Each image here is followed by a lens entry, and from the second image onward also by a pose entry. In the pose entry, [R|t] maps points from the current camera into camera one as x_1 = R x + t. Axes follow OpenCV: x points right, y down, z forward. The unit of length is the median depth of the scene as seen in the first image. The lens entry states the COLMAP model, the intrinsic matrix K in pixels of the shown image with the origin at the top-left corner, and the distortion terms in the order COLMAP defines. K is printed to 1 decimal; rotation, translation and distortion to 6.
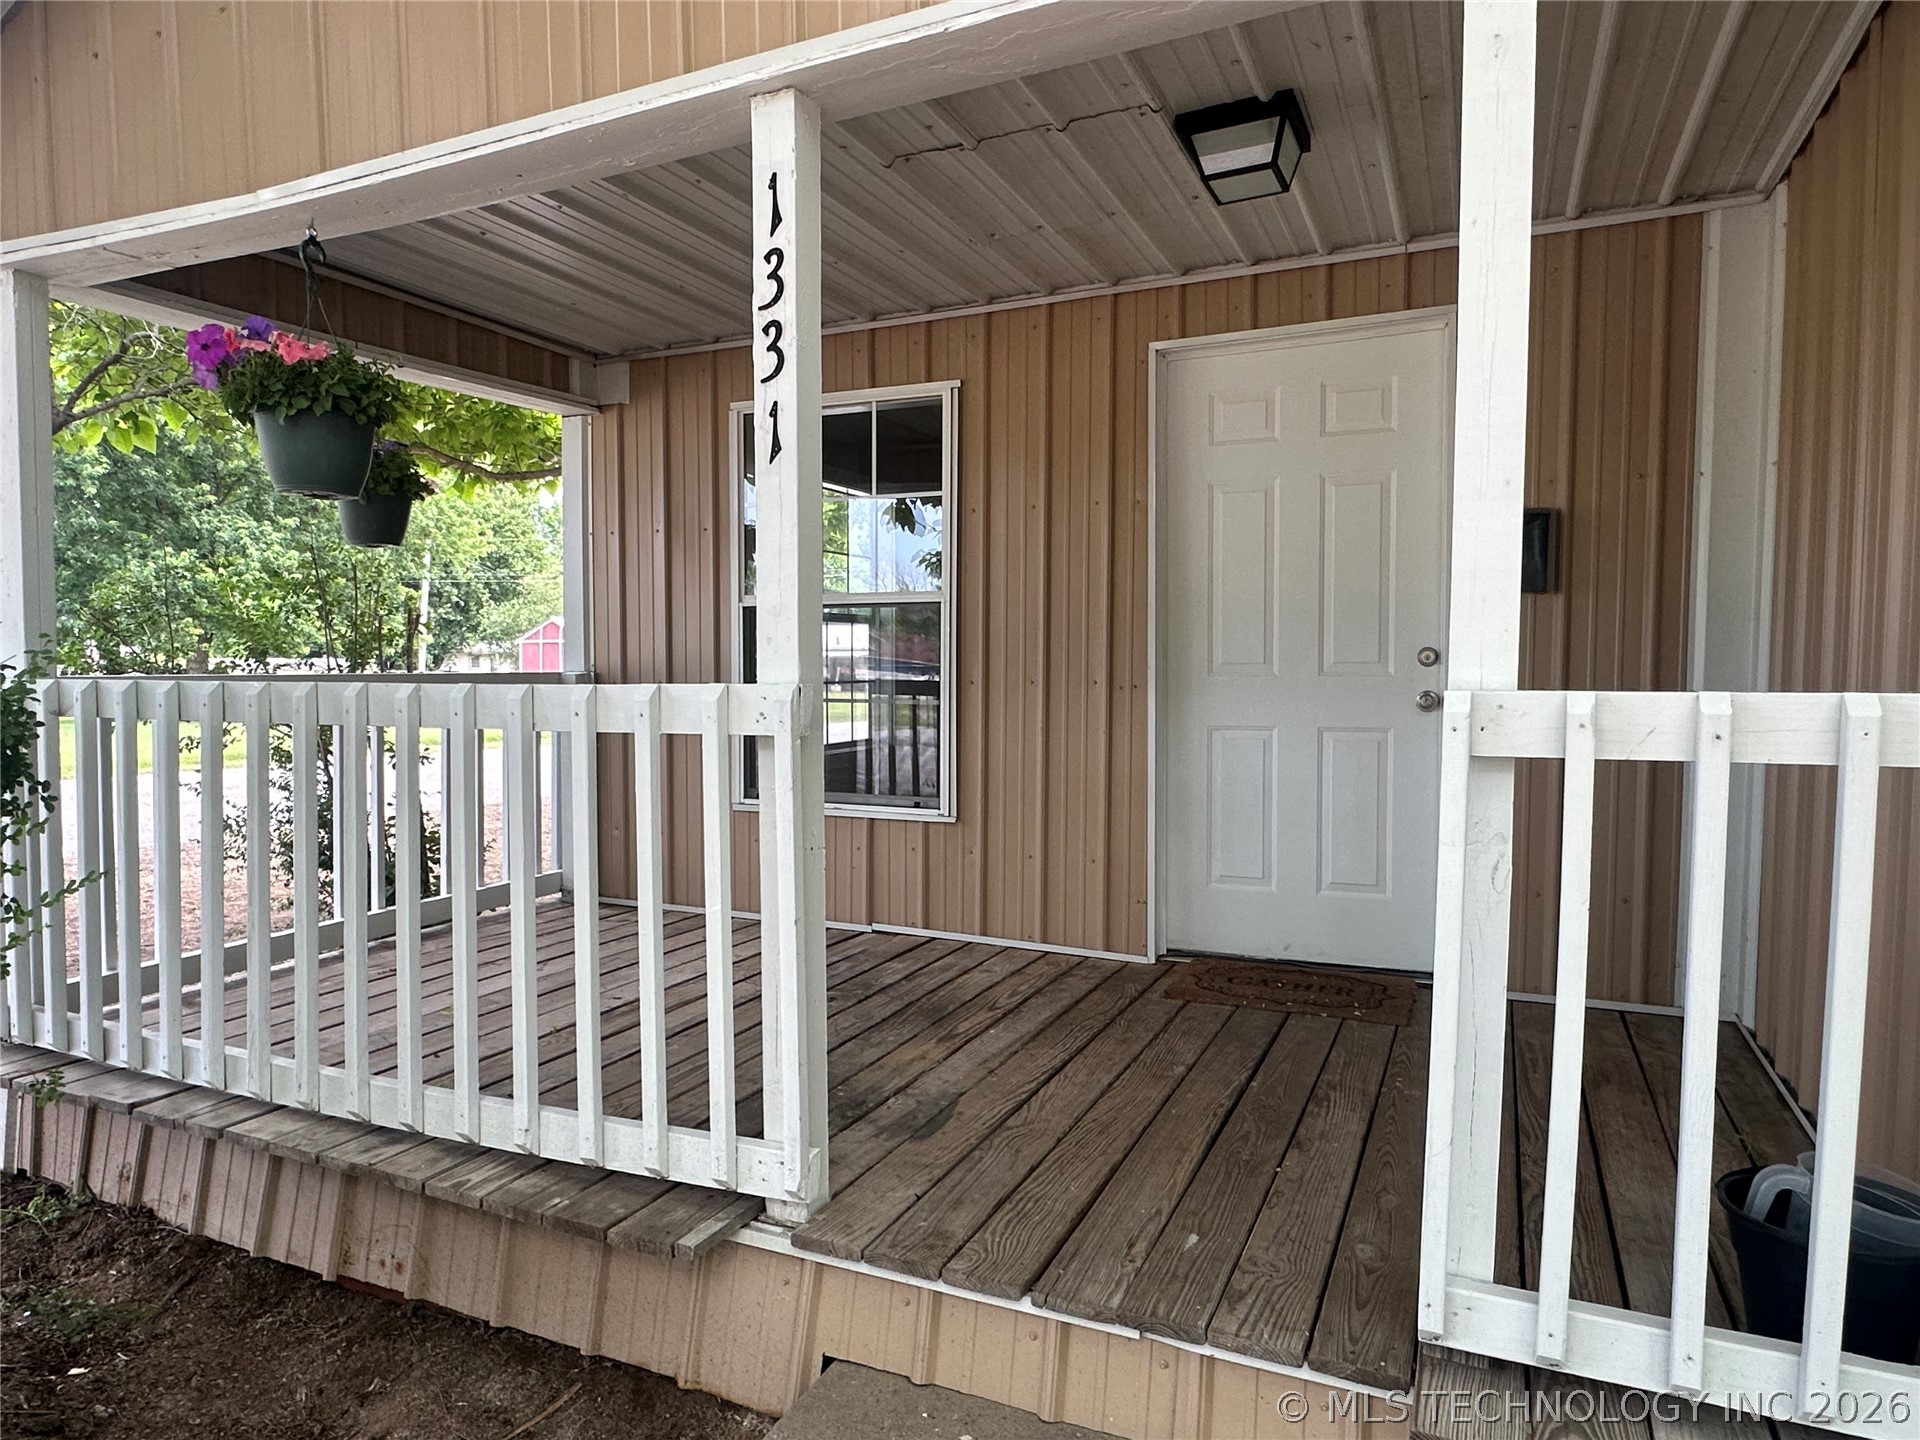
lens RADIAL K [[1192.0, 0, 960.0], [0, 1192.0, 720.0], [0, 0, 1]] dist [0.001098, 0.000535]
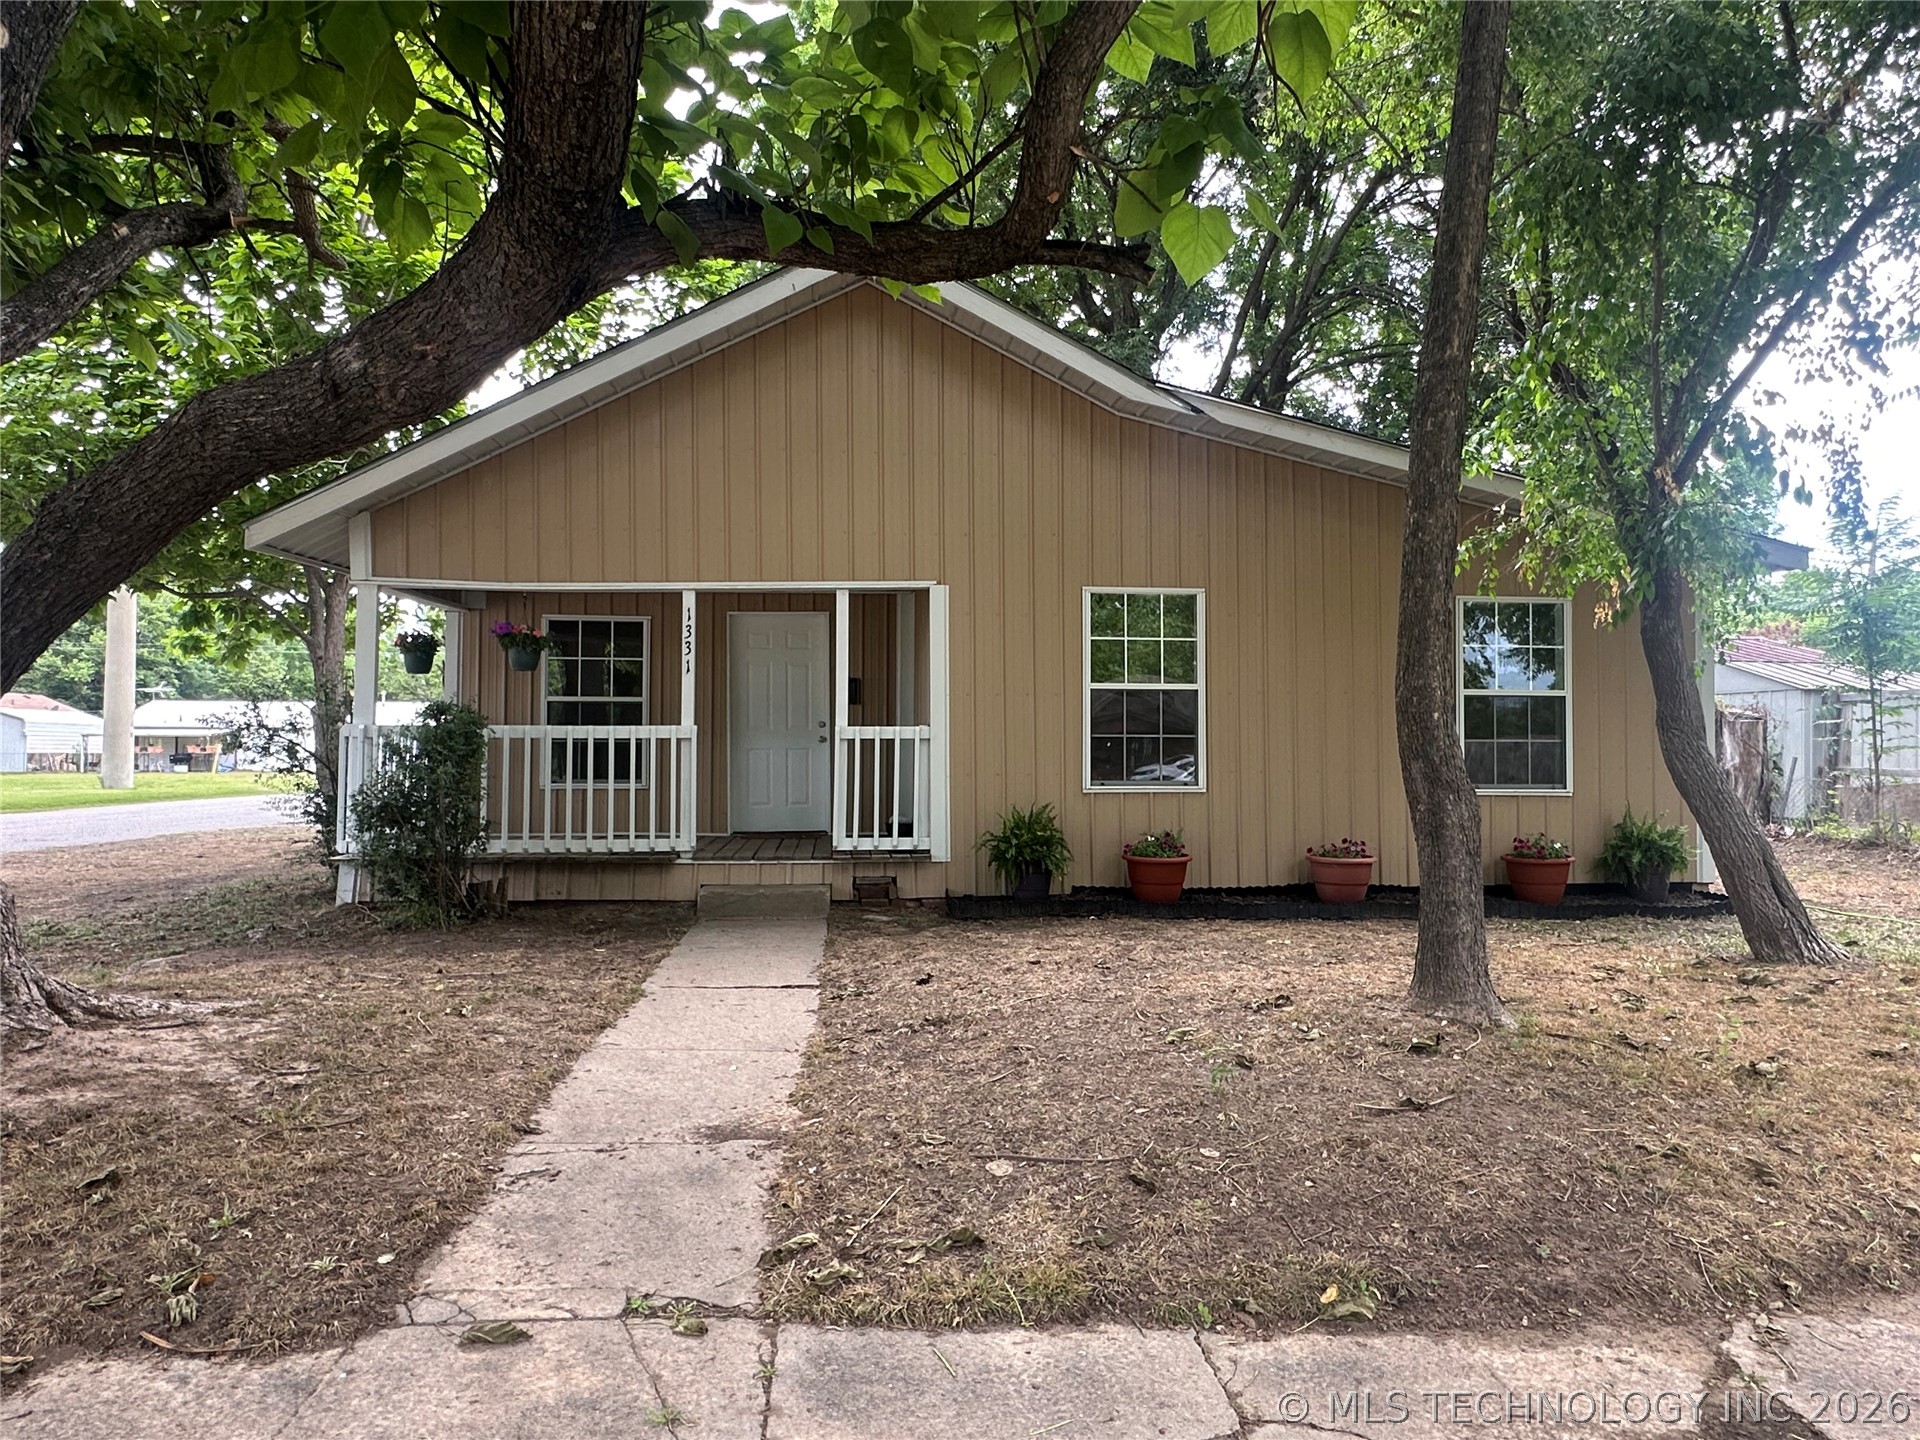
lens RADIAL K [[1192.0, 0, 960.0], [0, 1192.0, 720.0], [0, 0, 1]] dist [0.001098, 0.000535]
pose [[0.863979, 0.012319, 0.503377, -1.463339], [0.023136, 0.997674, -0.064127, 0.244536], [-0.502996, 0.067051, 0.861684, -3.160810]]
